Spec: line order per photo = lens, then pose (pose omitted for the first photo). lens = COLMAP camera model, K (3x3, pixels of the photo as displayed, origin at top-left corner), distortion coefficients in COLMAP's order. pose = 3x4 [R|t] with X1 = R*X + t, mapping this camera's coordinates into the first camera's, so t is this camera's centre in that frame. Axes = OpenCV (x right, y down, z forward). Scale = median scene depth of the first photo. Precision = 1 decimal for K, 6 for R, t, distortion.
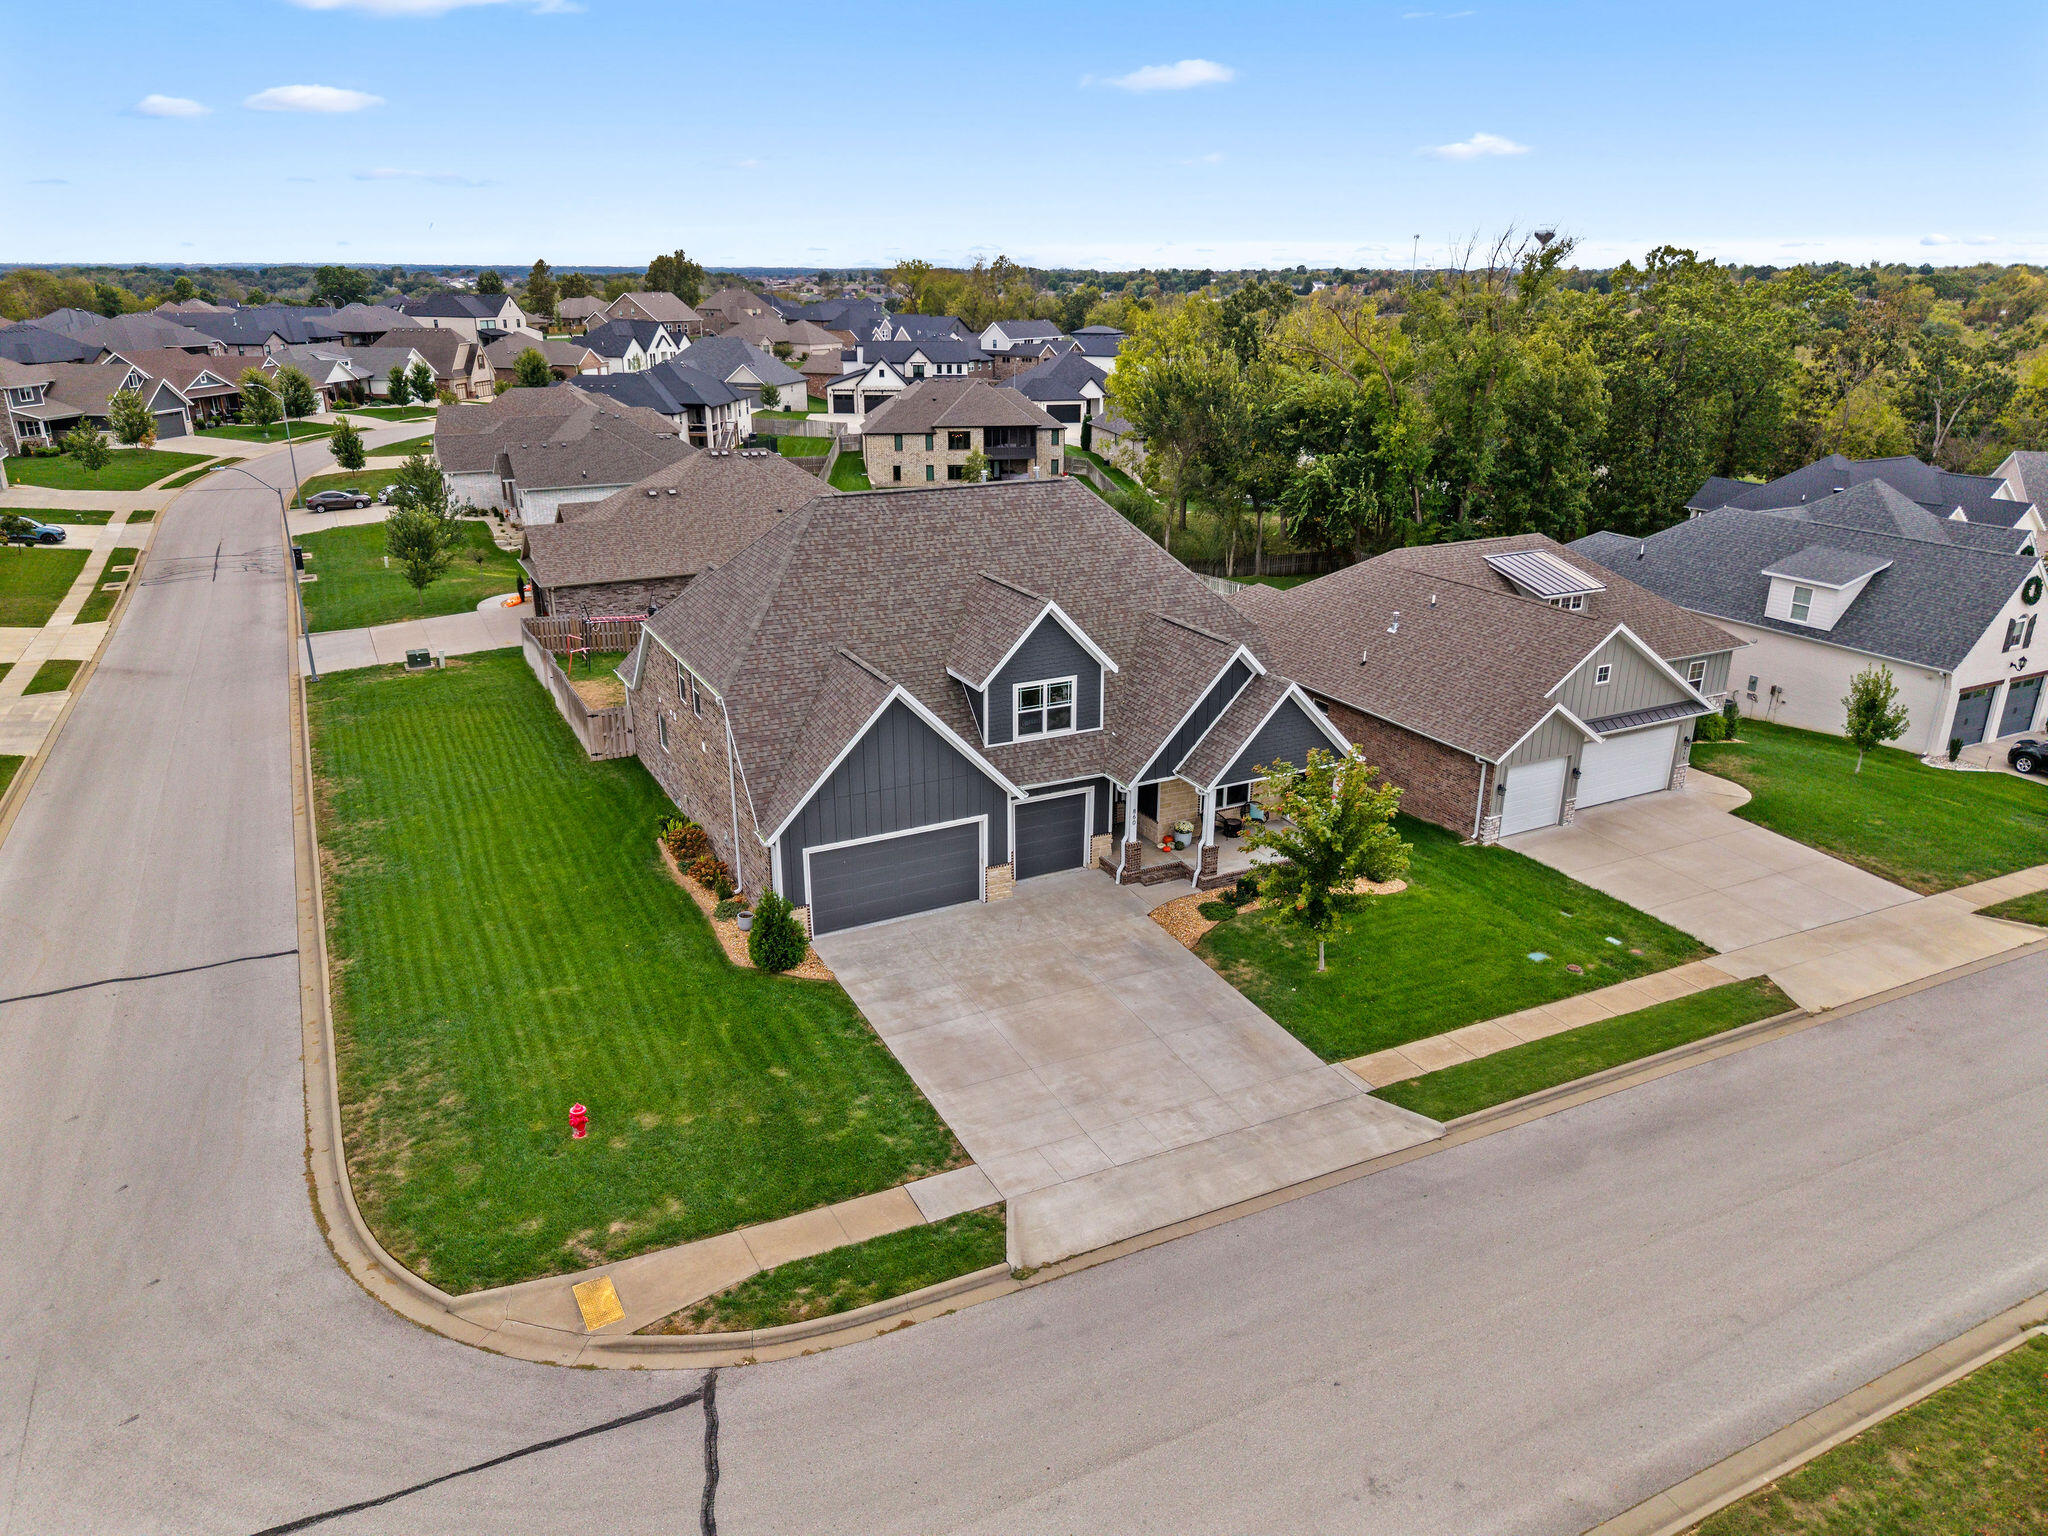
lens RADIAL K [[1369.8, 0, 1024.0], [0, 1369.8, 768.0], [0, 0, 1]] dist [0.028592, -0.024305]
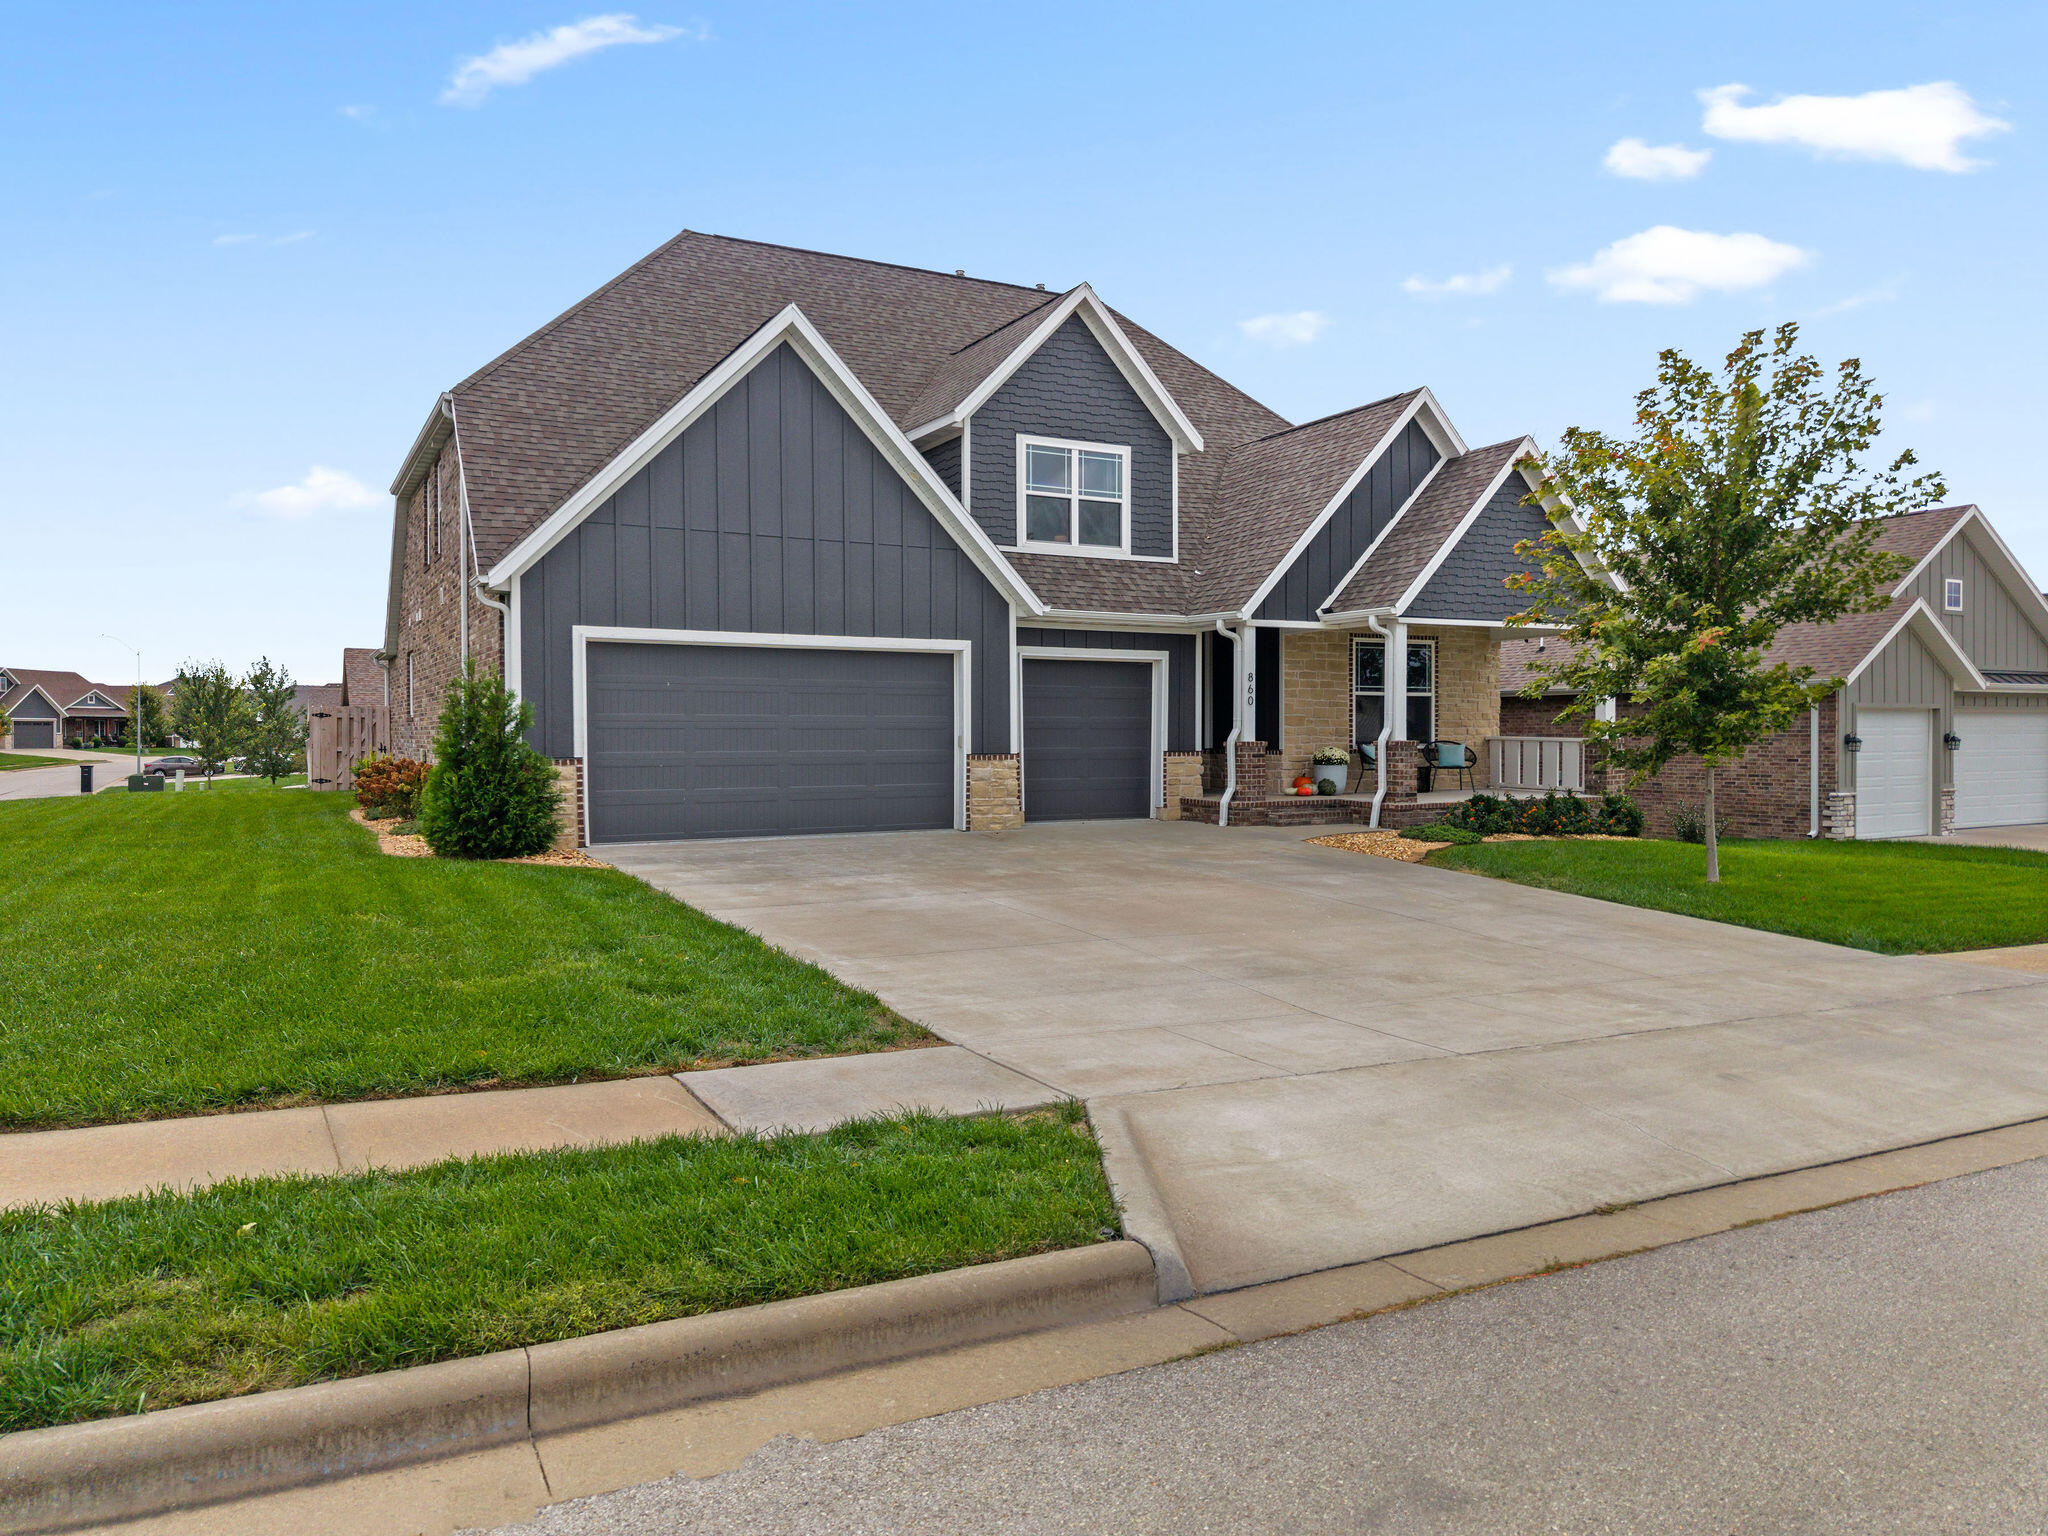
lens RADIAL K [[1400.1, 0, 1024.0], [0, 1400.1, 768.0], [0, 0, 1]] dist [-0.005093, 0.001329]
pose [[0.999631, -0.009726, 0.025346, -0.019910], [0.017143, 0.950083, -0.311527, 0.234129], [-0.021051, 0.311846, 0.949899, 0.516070]]
